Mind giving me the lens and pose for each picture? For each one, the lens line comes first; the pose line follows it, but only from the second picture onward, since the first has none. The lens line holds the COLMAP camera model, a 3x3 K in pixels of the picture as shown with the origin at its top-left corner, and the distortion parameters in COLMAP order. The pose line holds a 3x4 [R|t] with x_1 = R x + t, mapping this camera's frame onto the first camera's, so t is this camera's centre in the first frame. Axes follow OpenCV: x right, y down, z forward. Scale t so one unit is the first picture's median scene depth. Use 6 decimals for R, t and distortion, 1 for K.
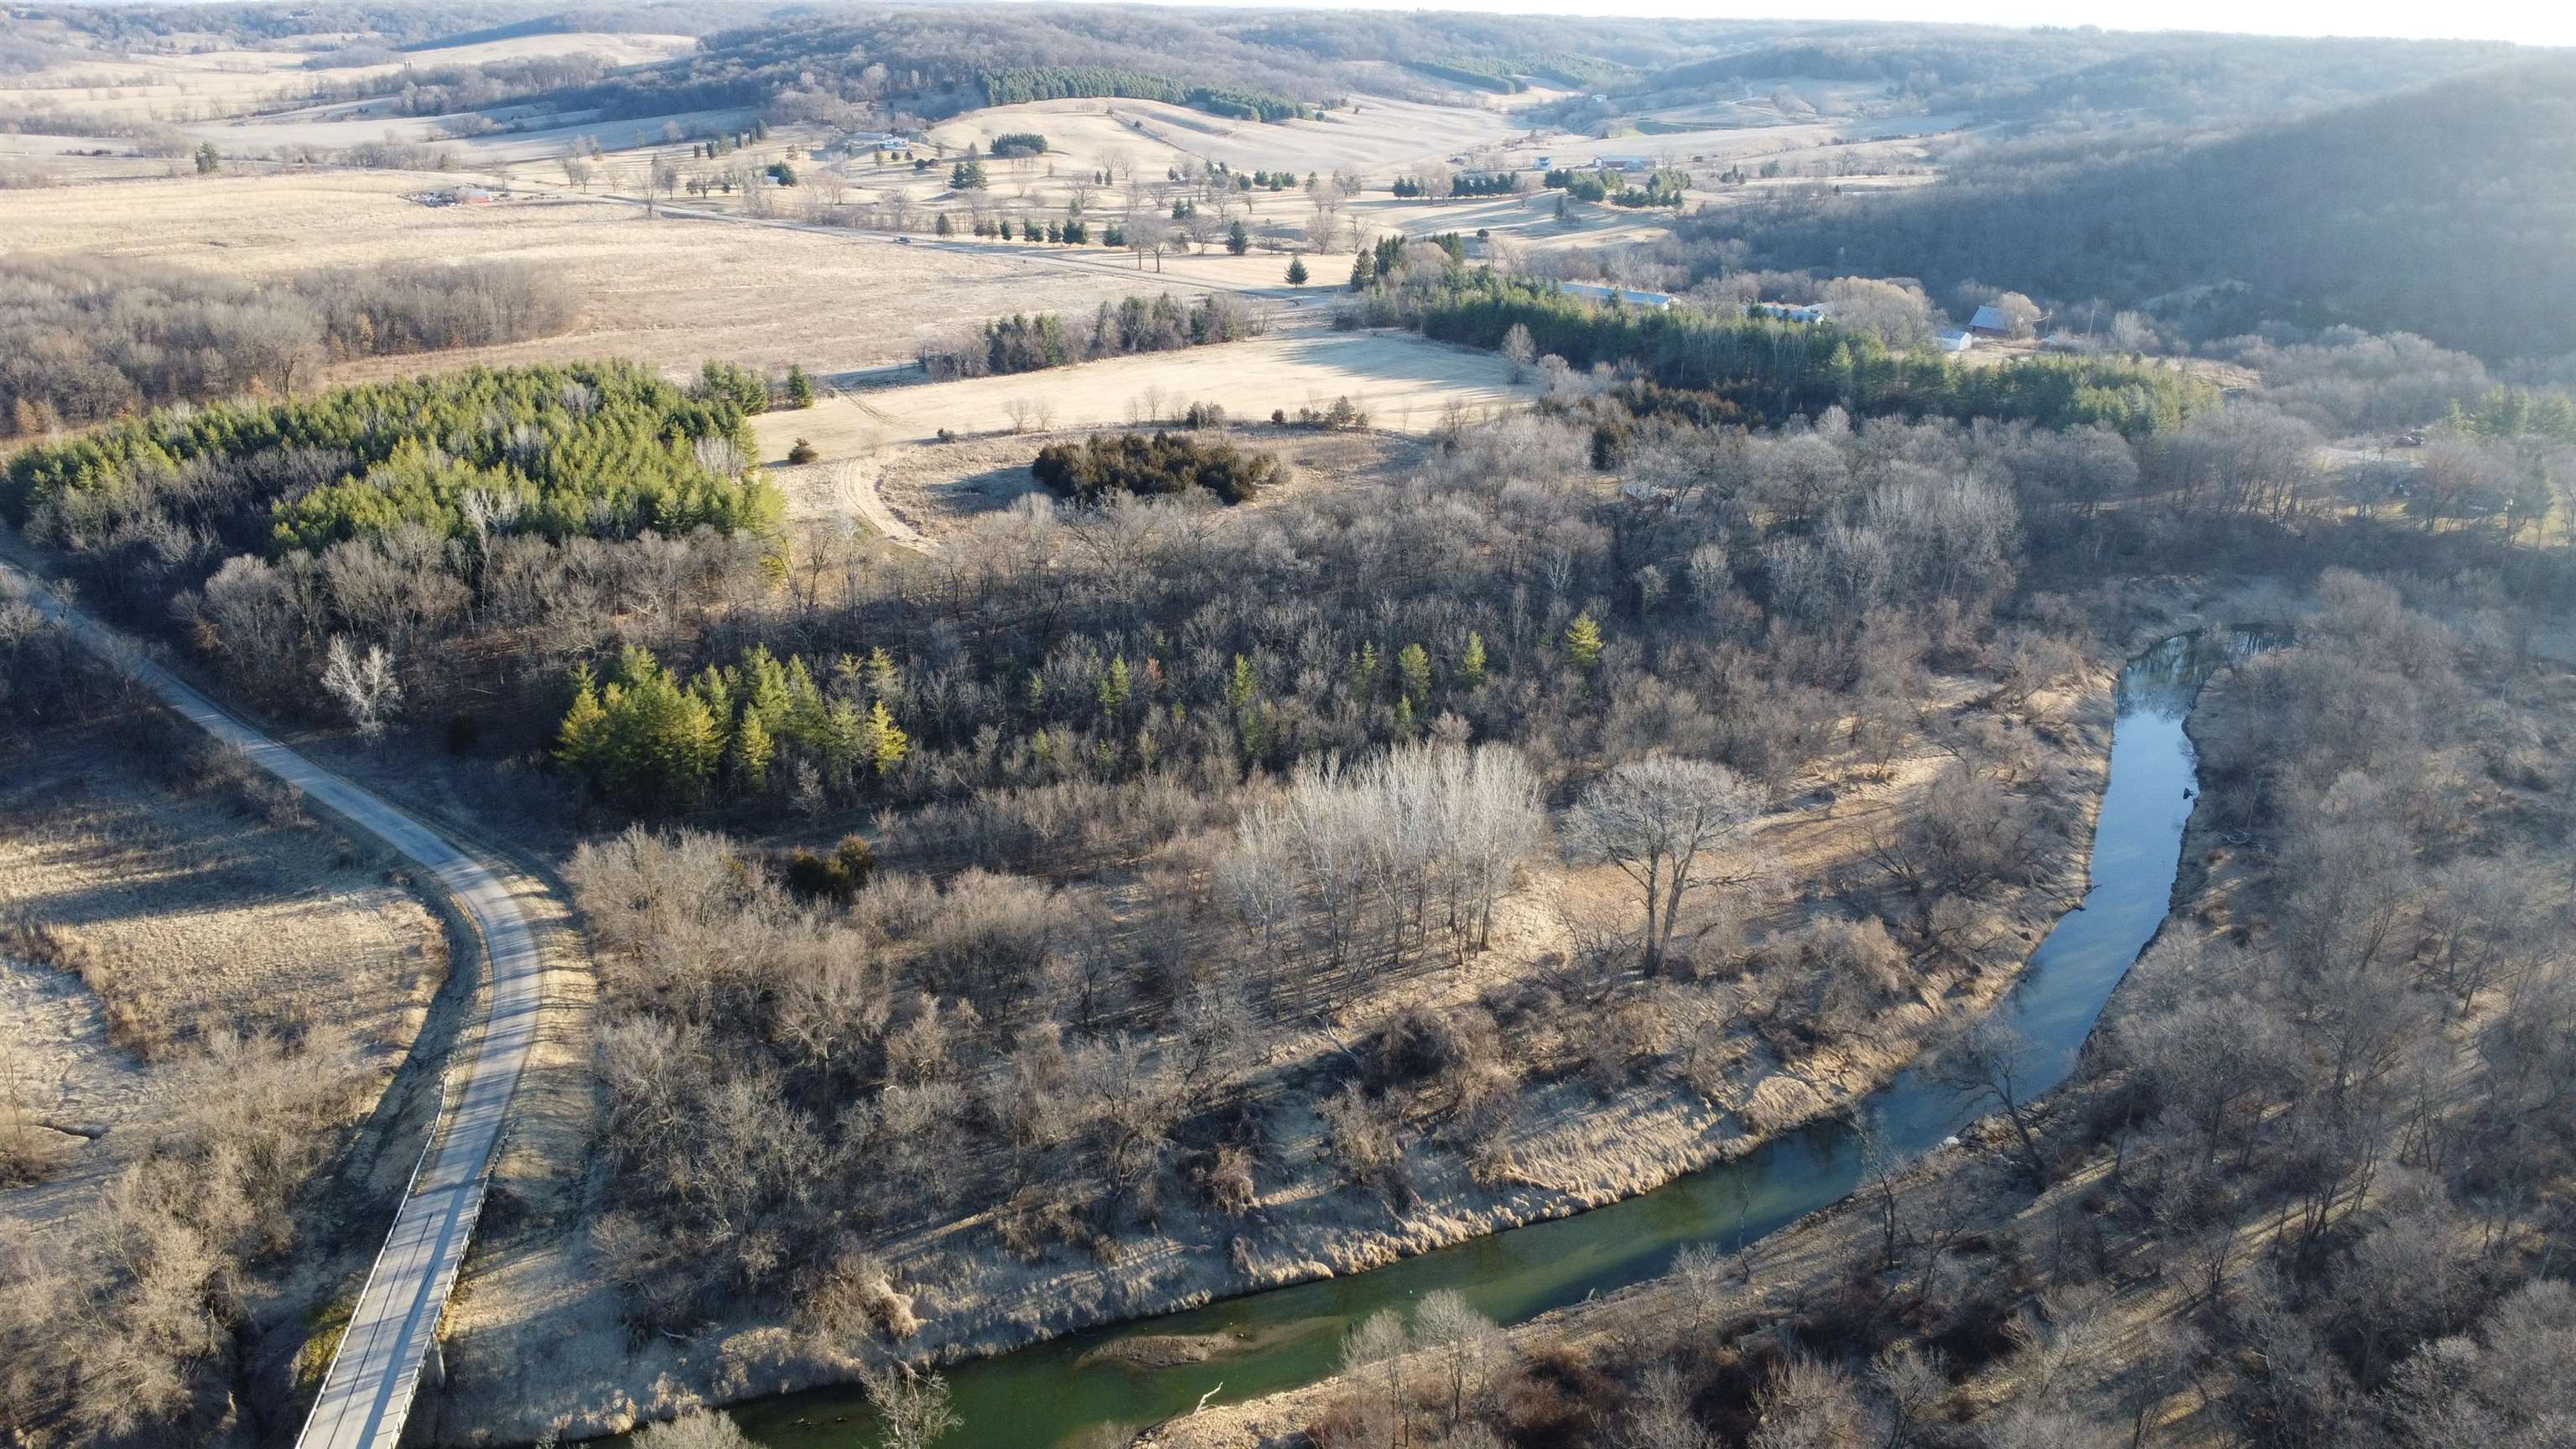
lens RADIAL K [[1881.7, 0, 1284.5], [0, 1881.7, 735.0], [0, 0, 1]] dist [-0.028884, -0.003111]
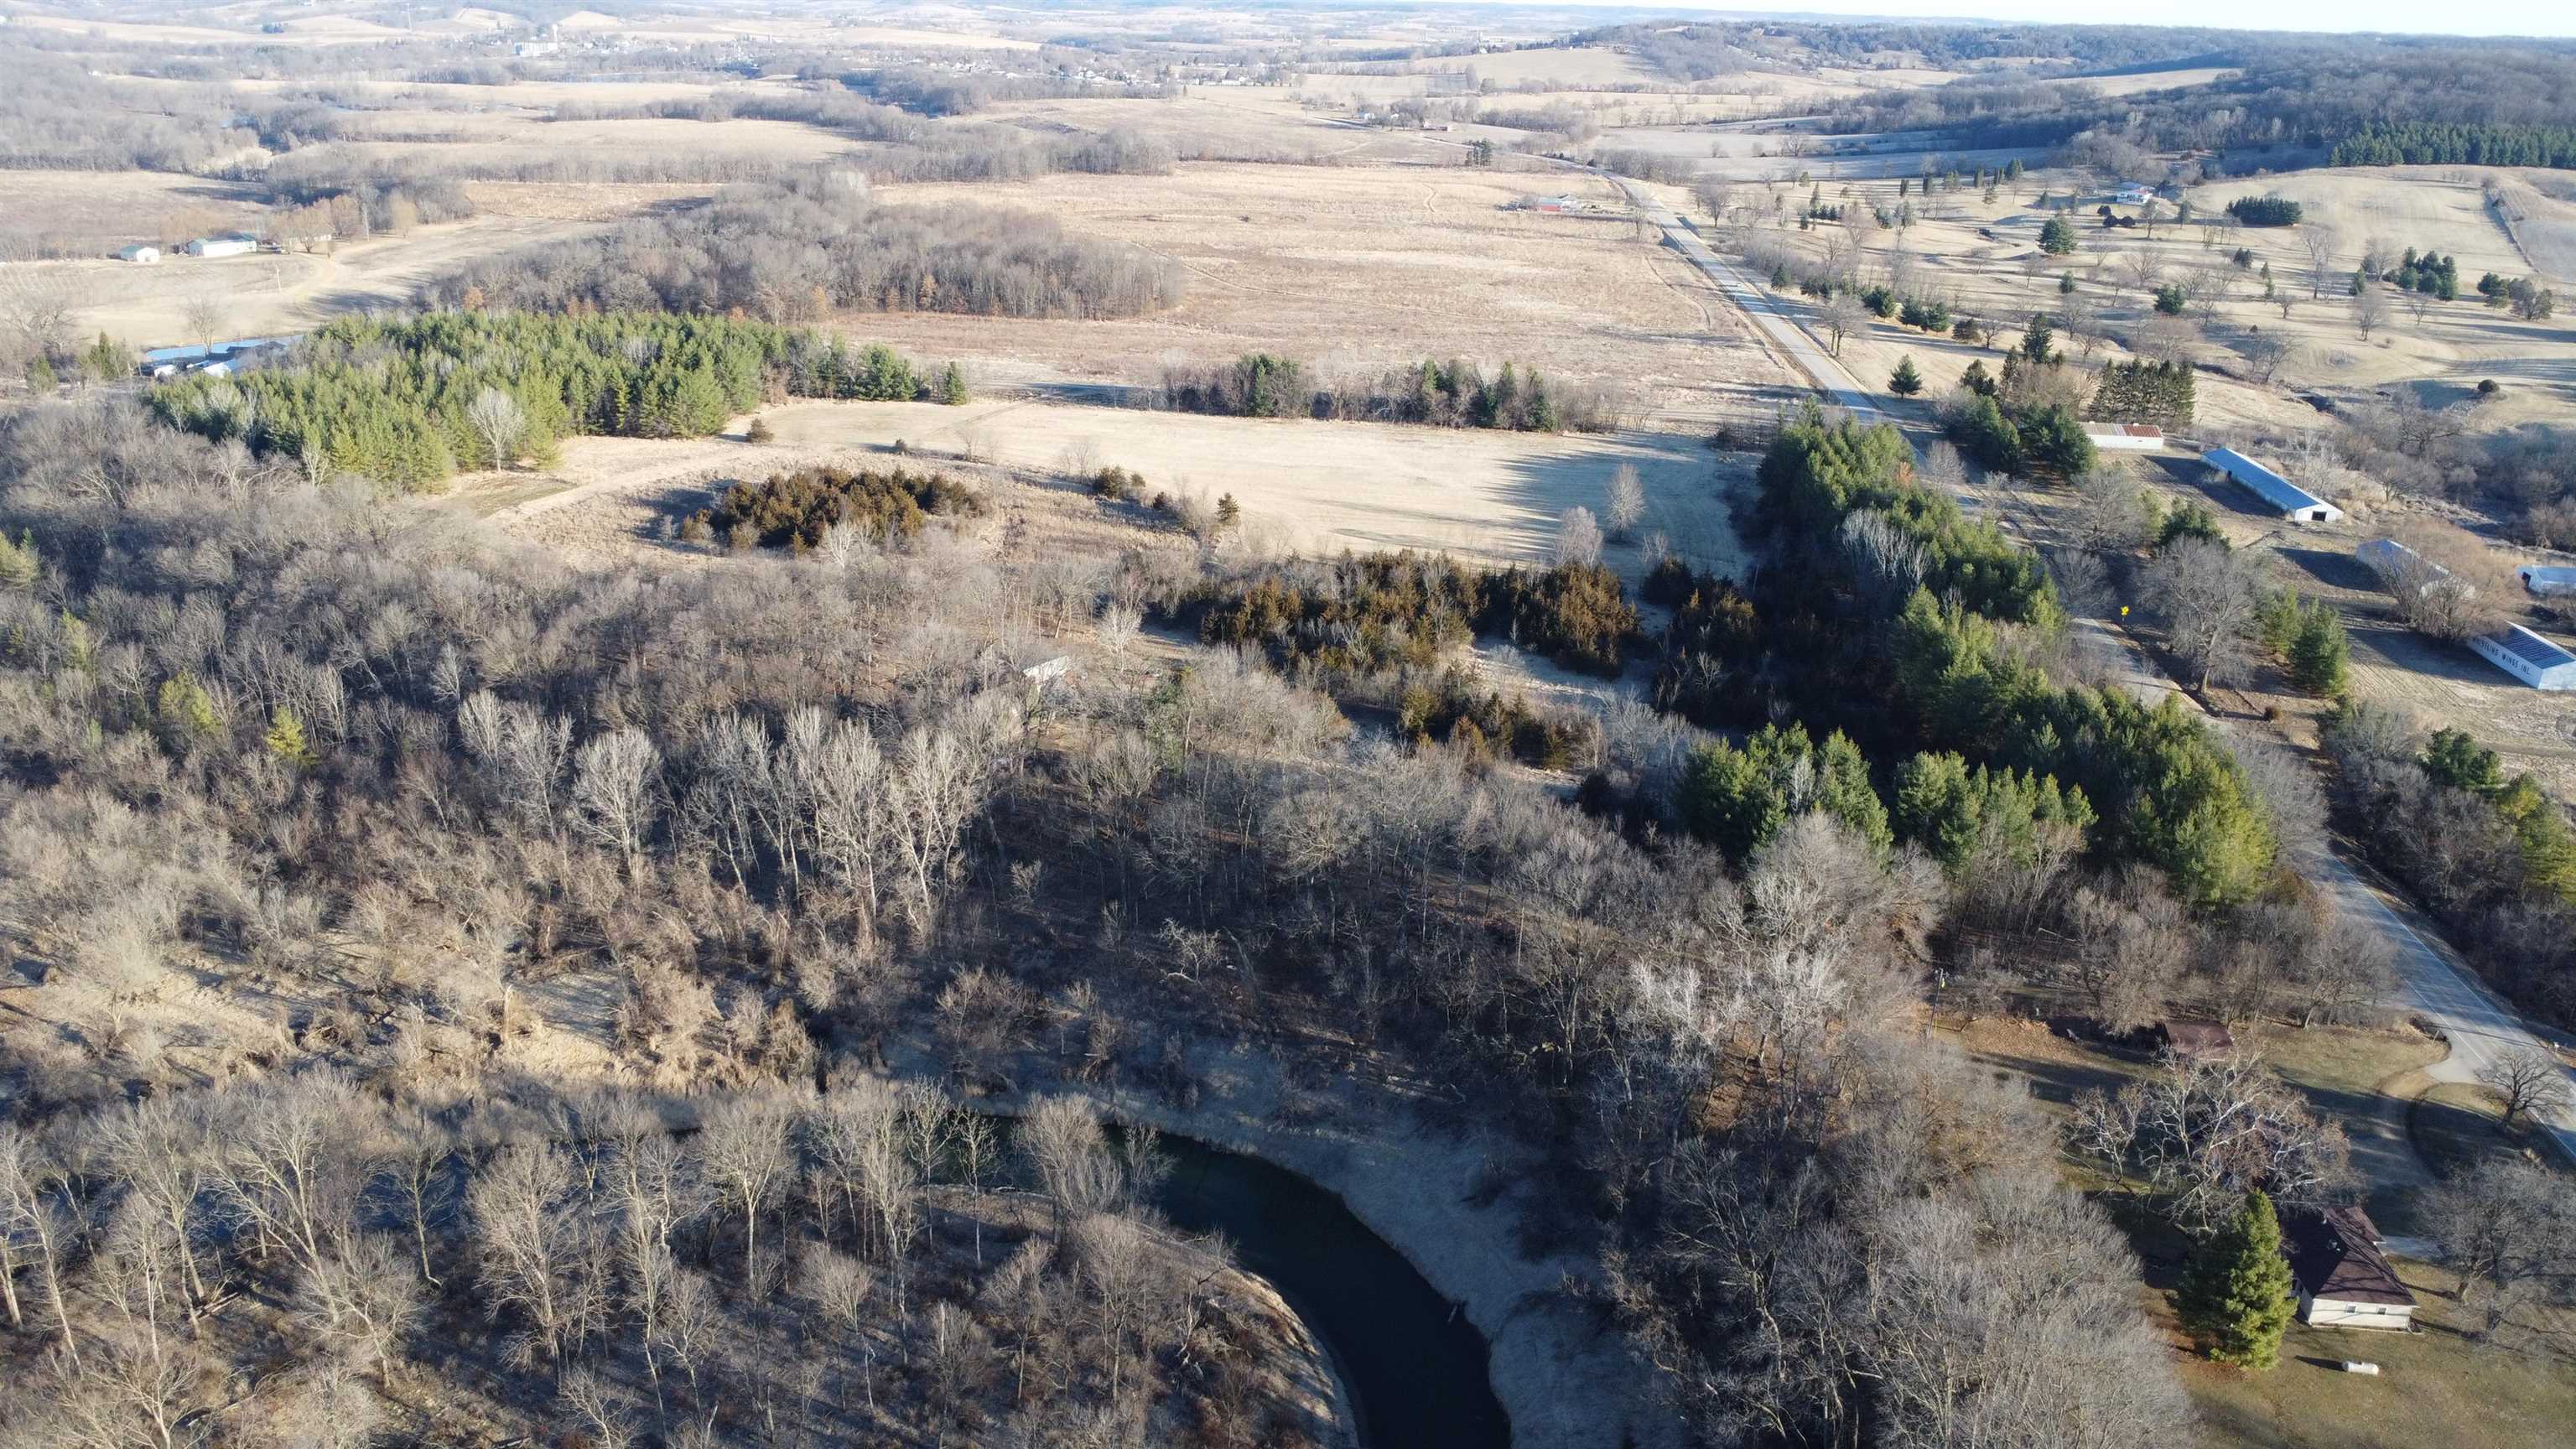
lens RADIAL K [[1881.7, 0, 1289.0], [0, 1881.7, 714.9], [0, 0, 1]] dist [-0.028884, -0.003111]
pose [[0.598628, 0.283686, -0.749111, 0.358737], [-0.301978, 0.946111, 0.116974, -0.100468], [0.741926, 0.156191, 0.652035, 0.260530]]
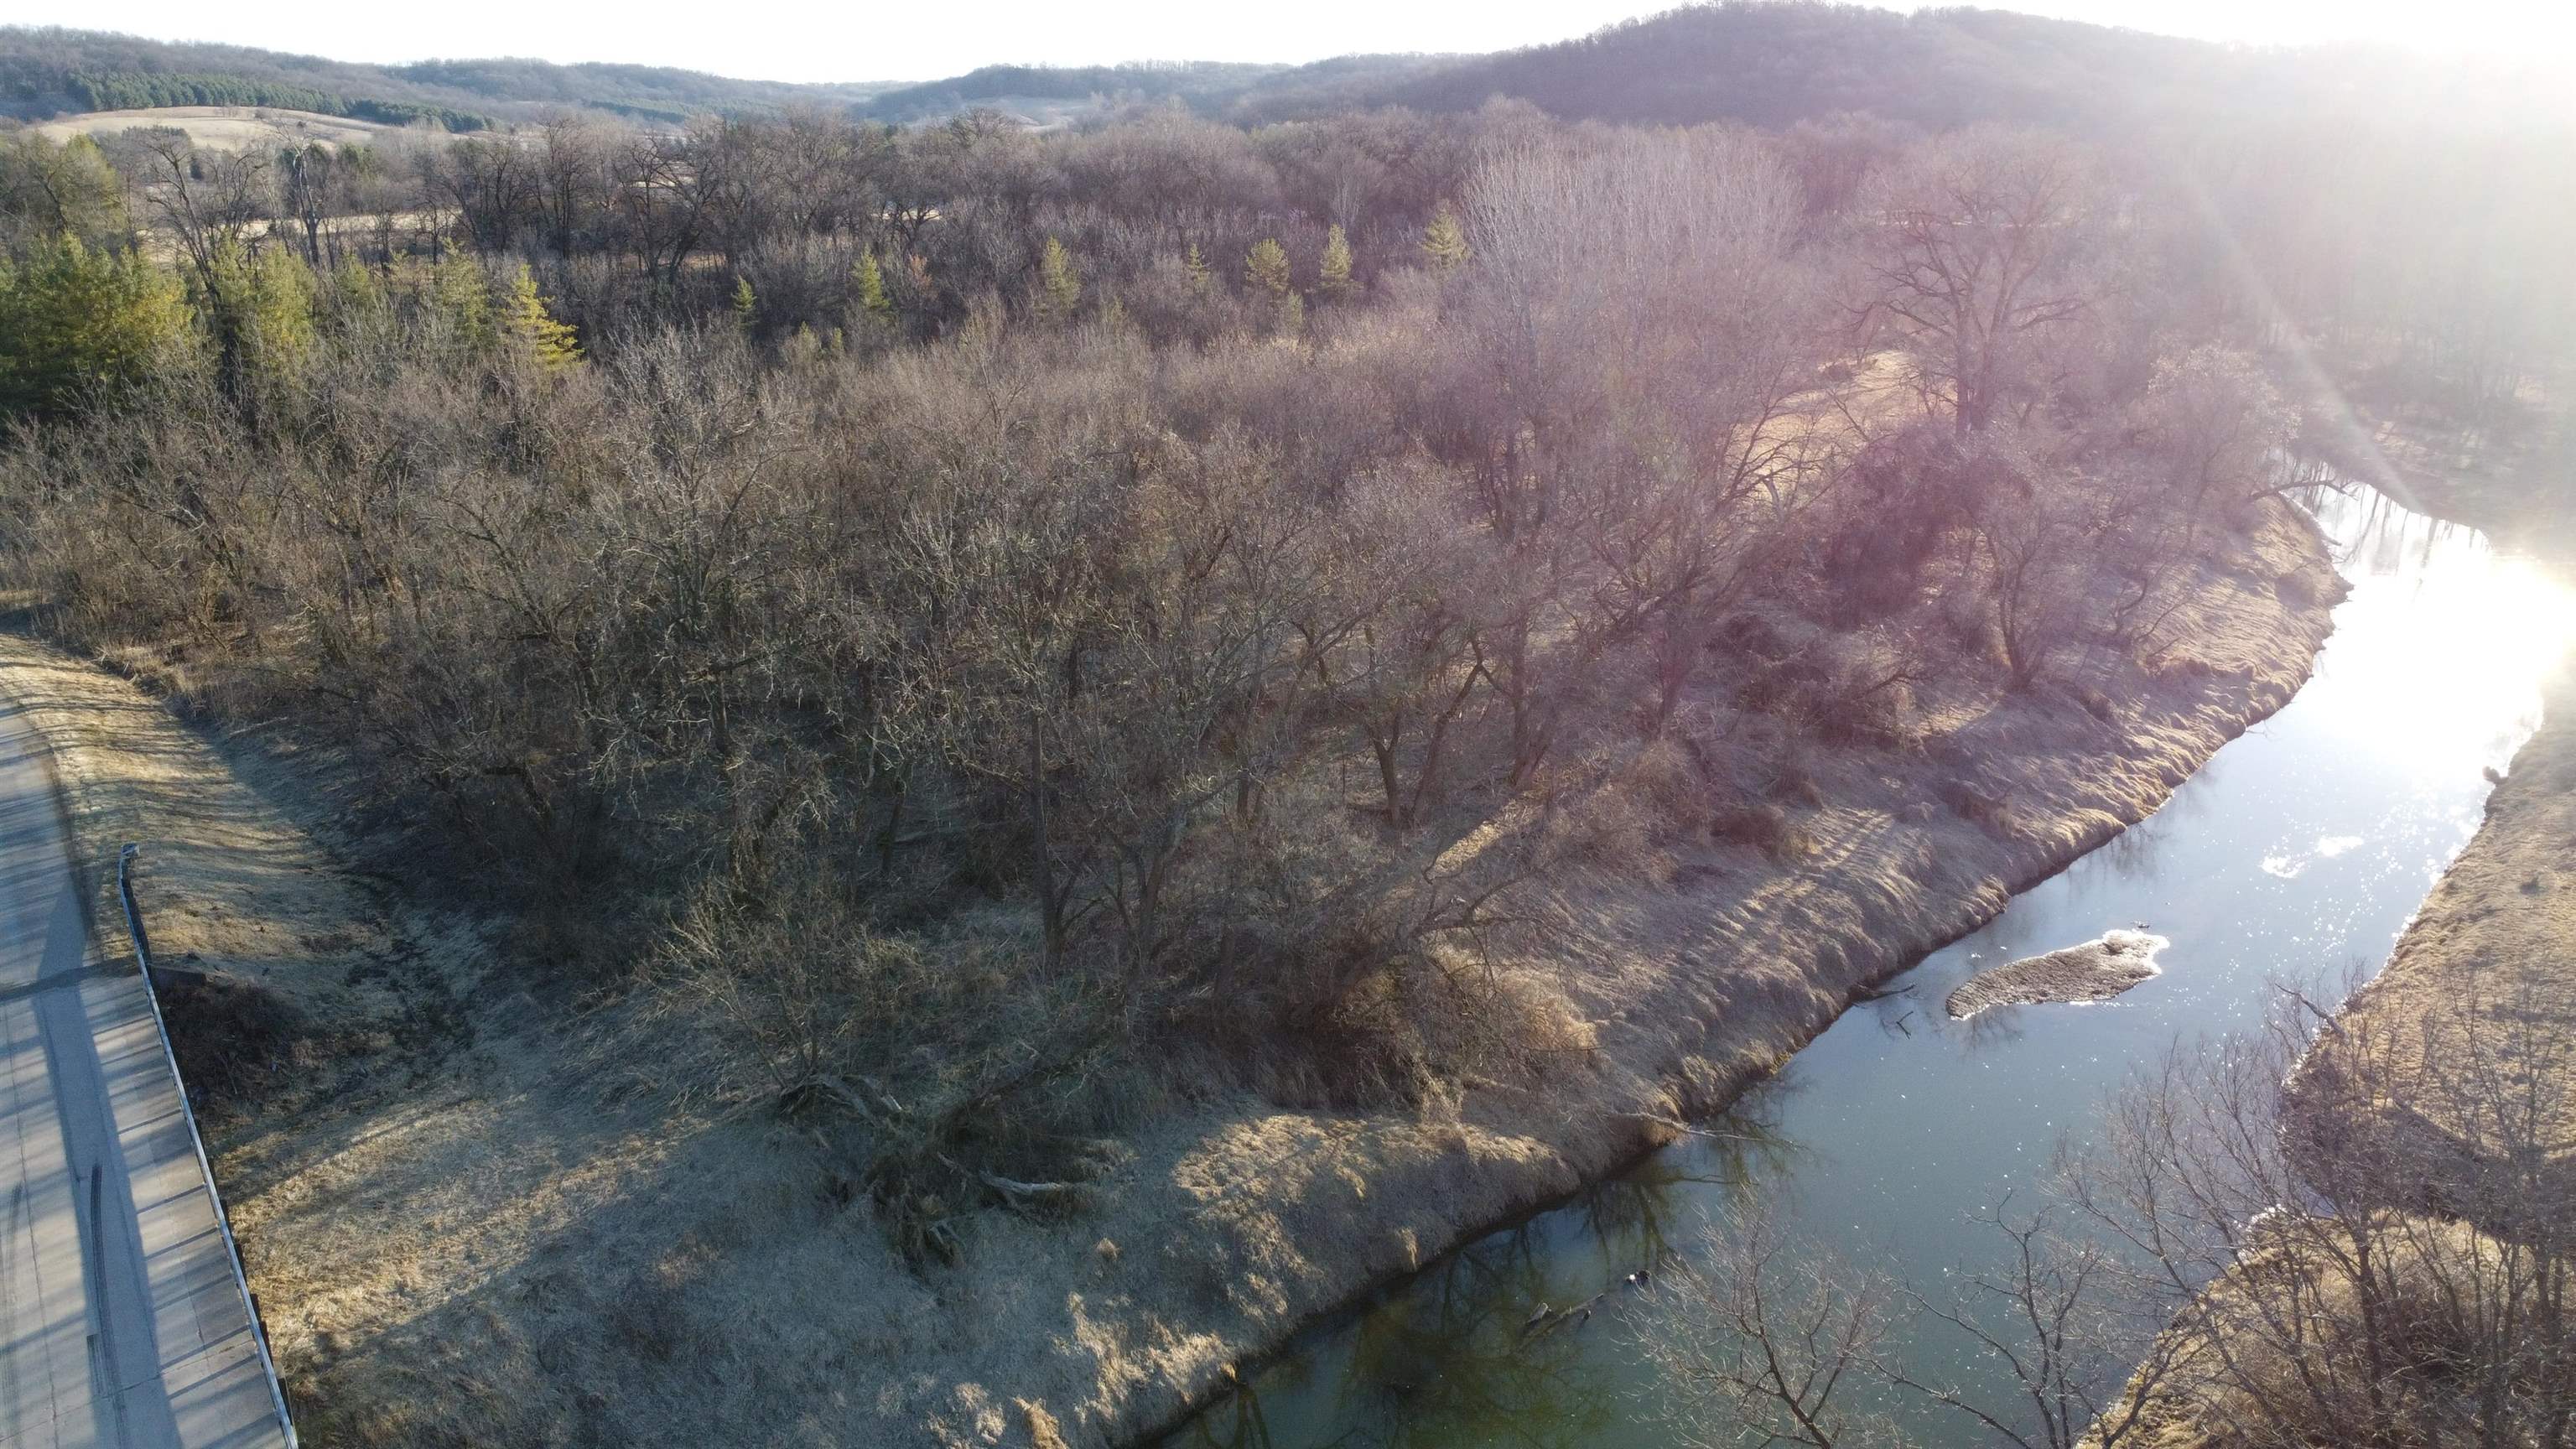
lens RADIAL K [[1881.7, 0, 1285.4], [0, 1881.7, 724.5], [0, 0, 1]] dist [-0.028884, -0.003111]
pose [[0.905319, -0.140539, 0.400806, -0.072230], [0.163854, 0.986185, -0.024307, 0.046419], [-0.391853, 0.087679, 0.915840, 0.123773]]
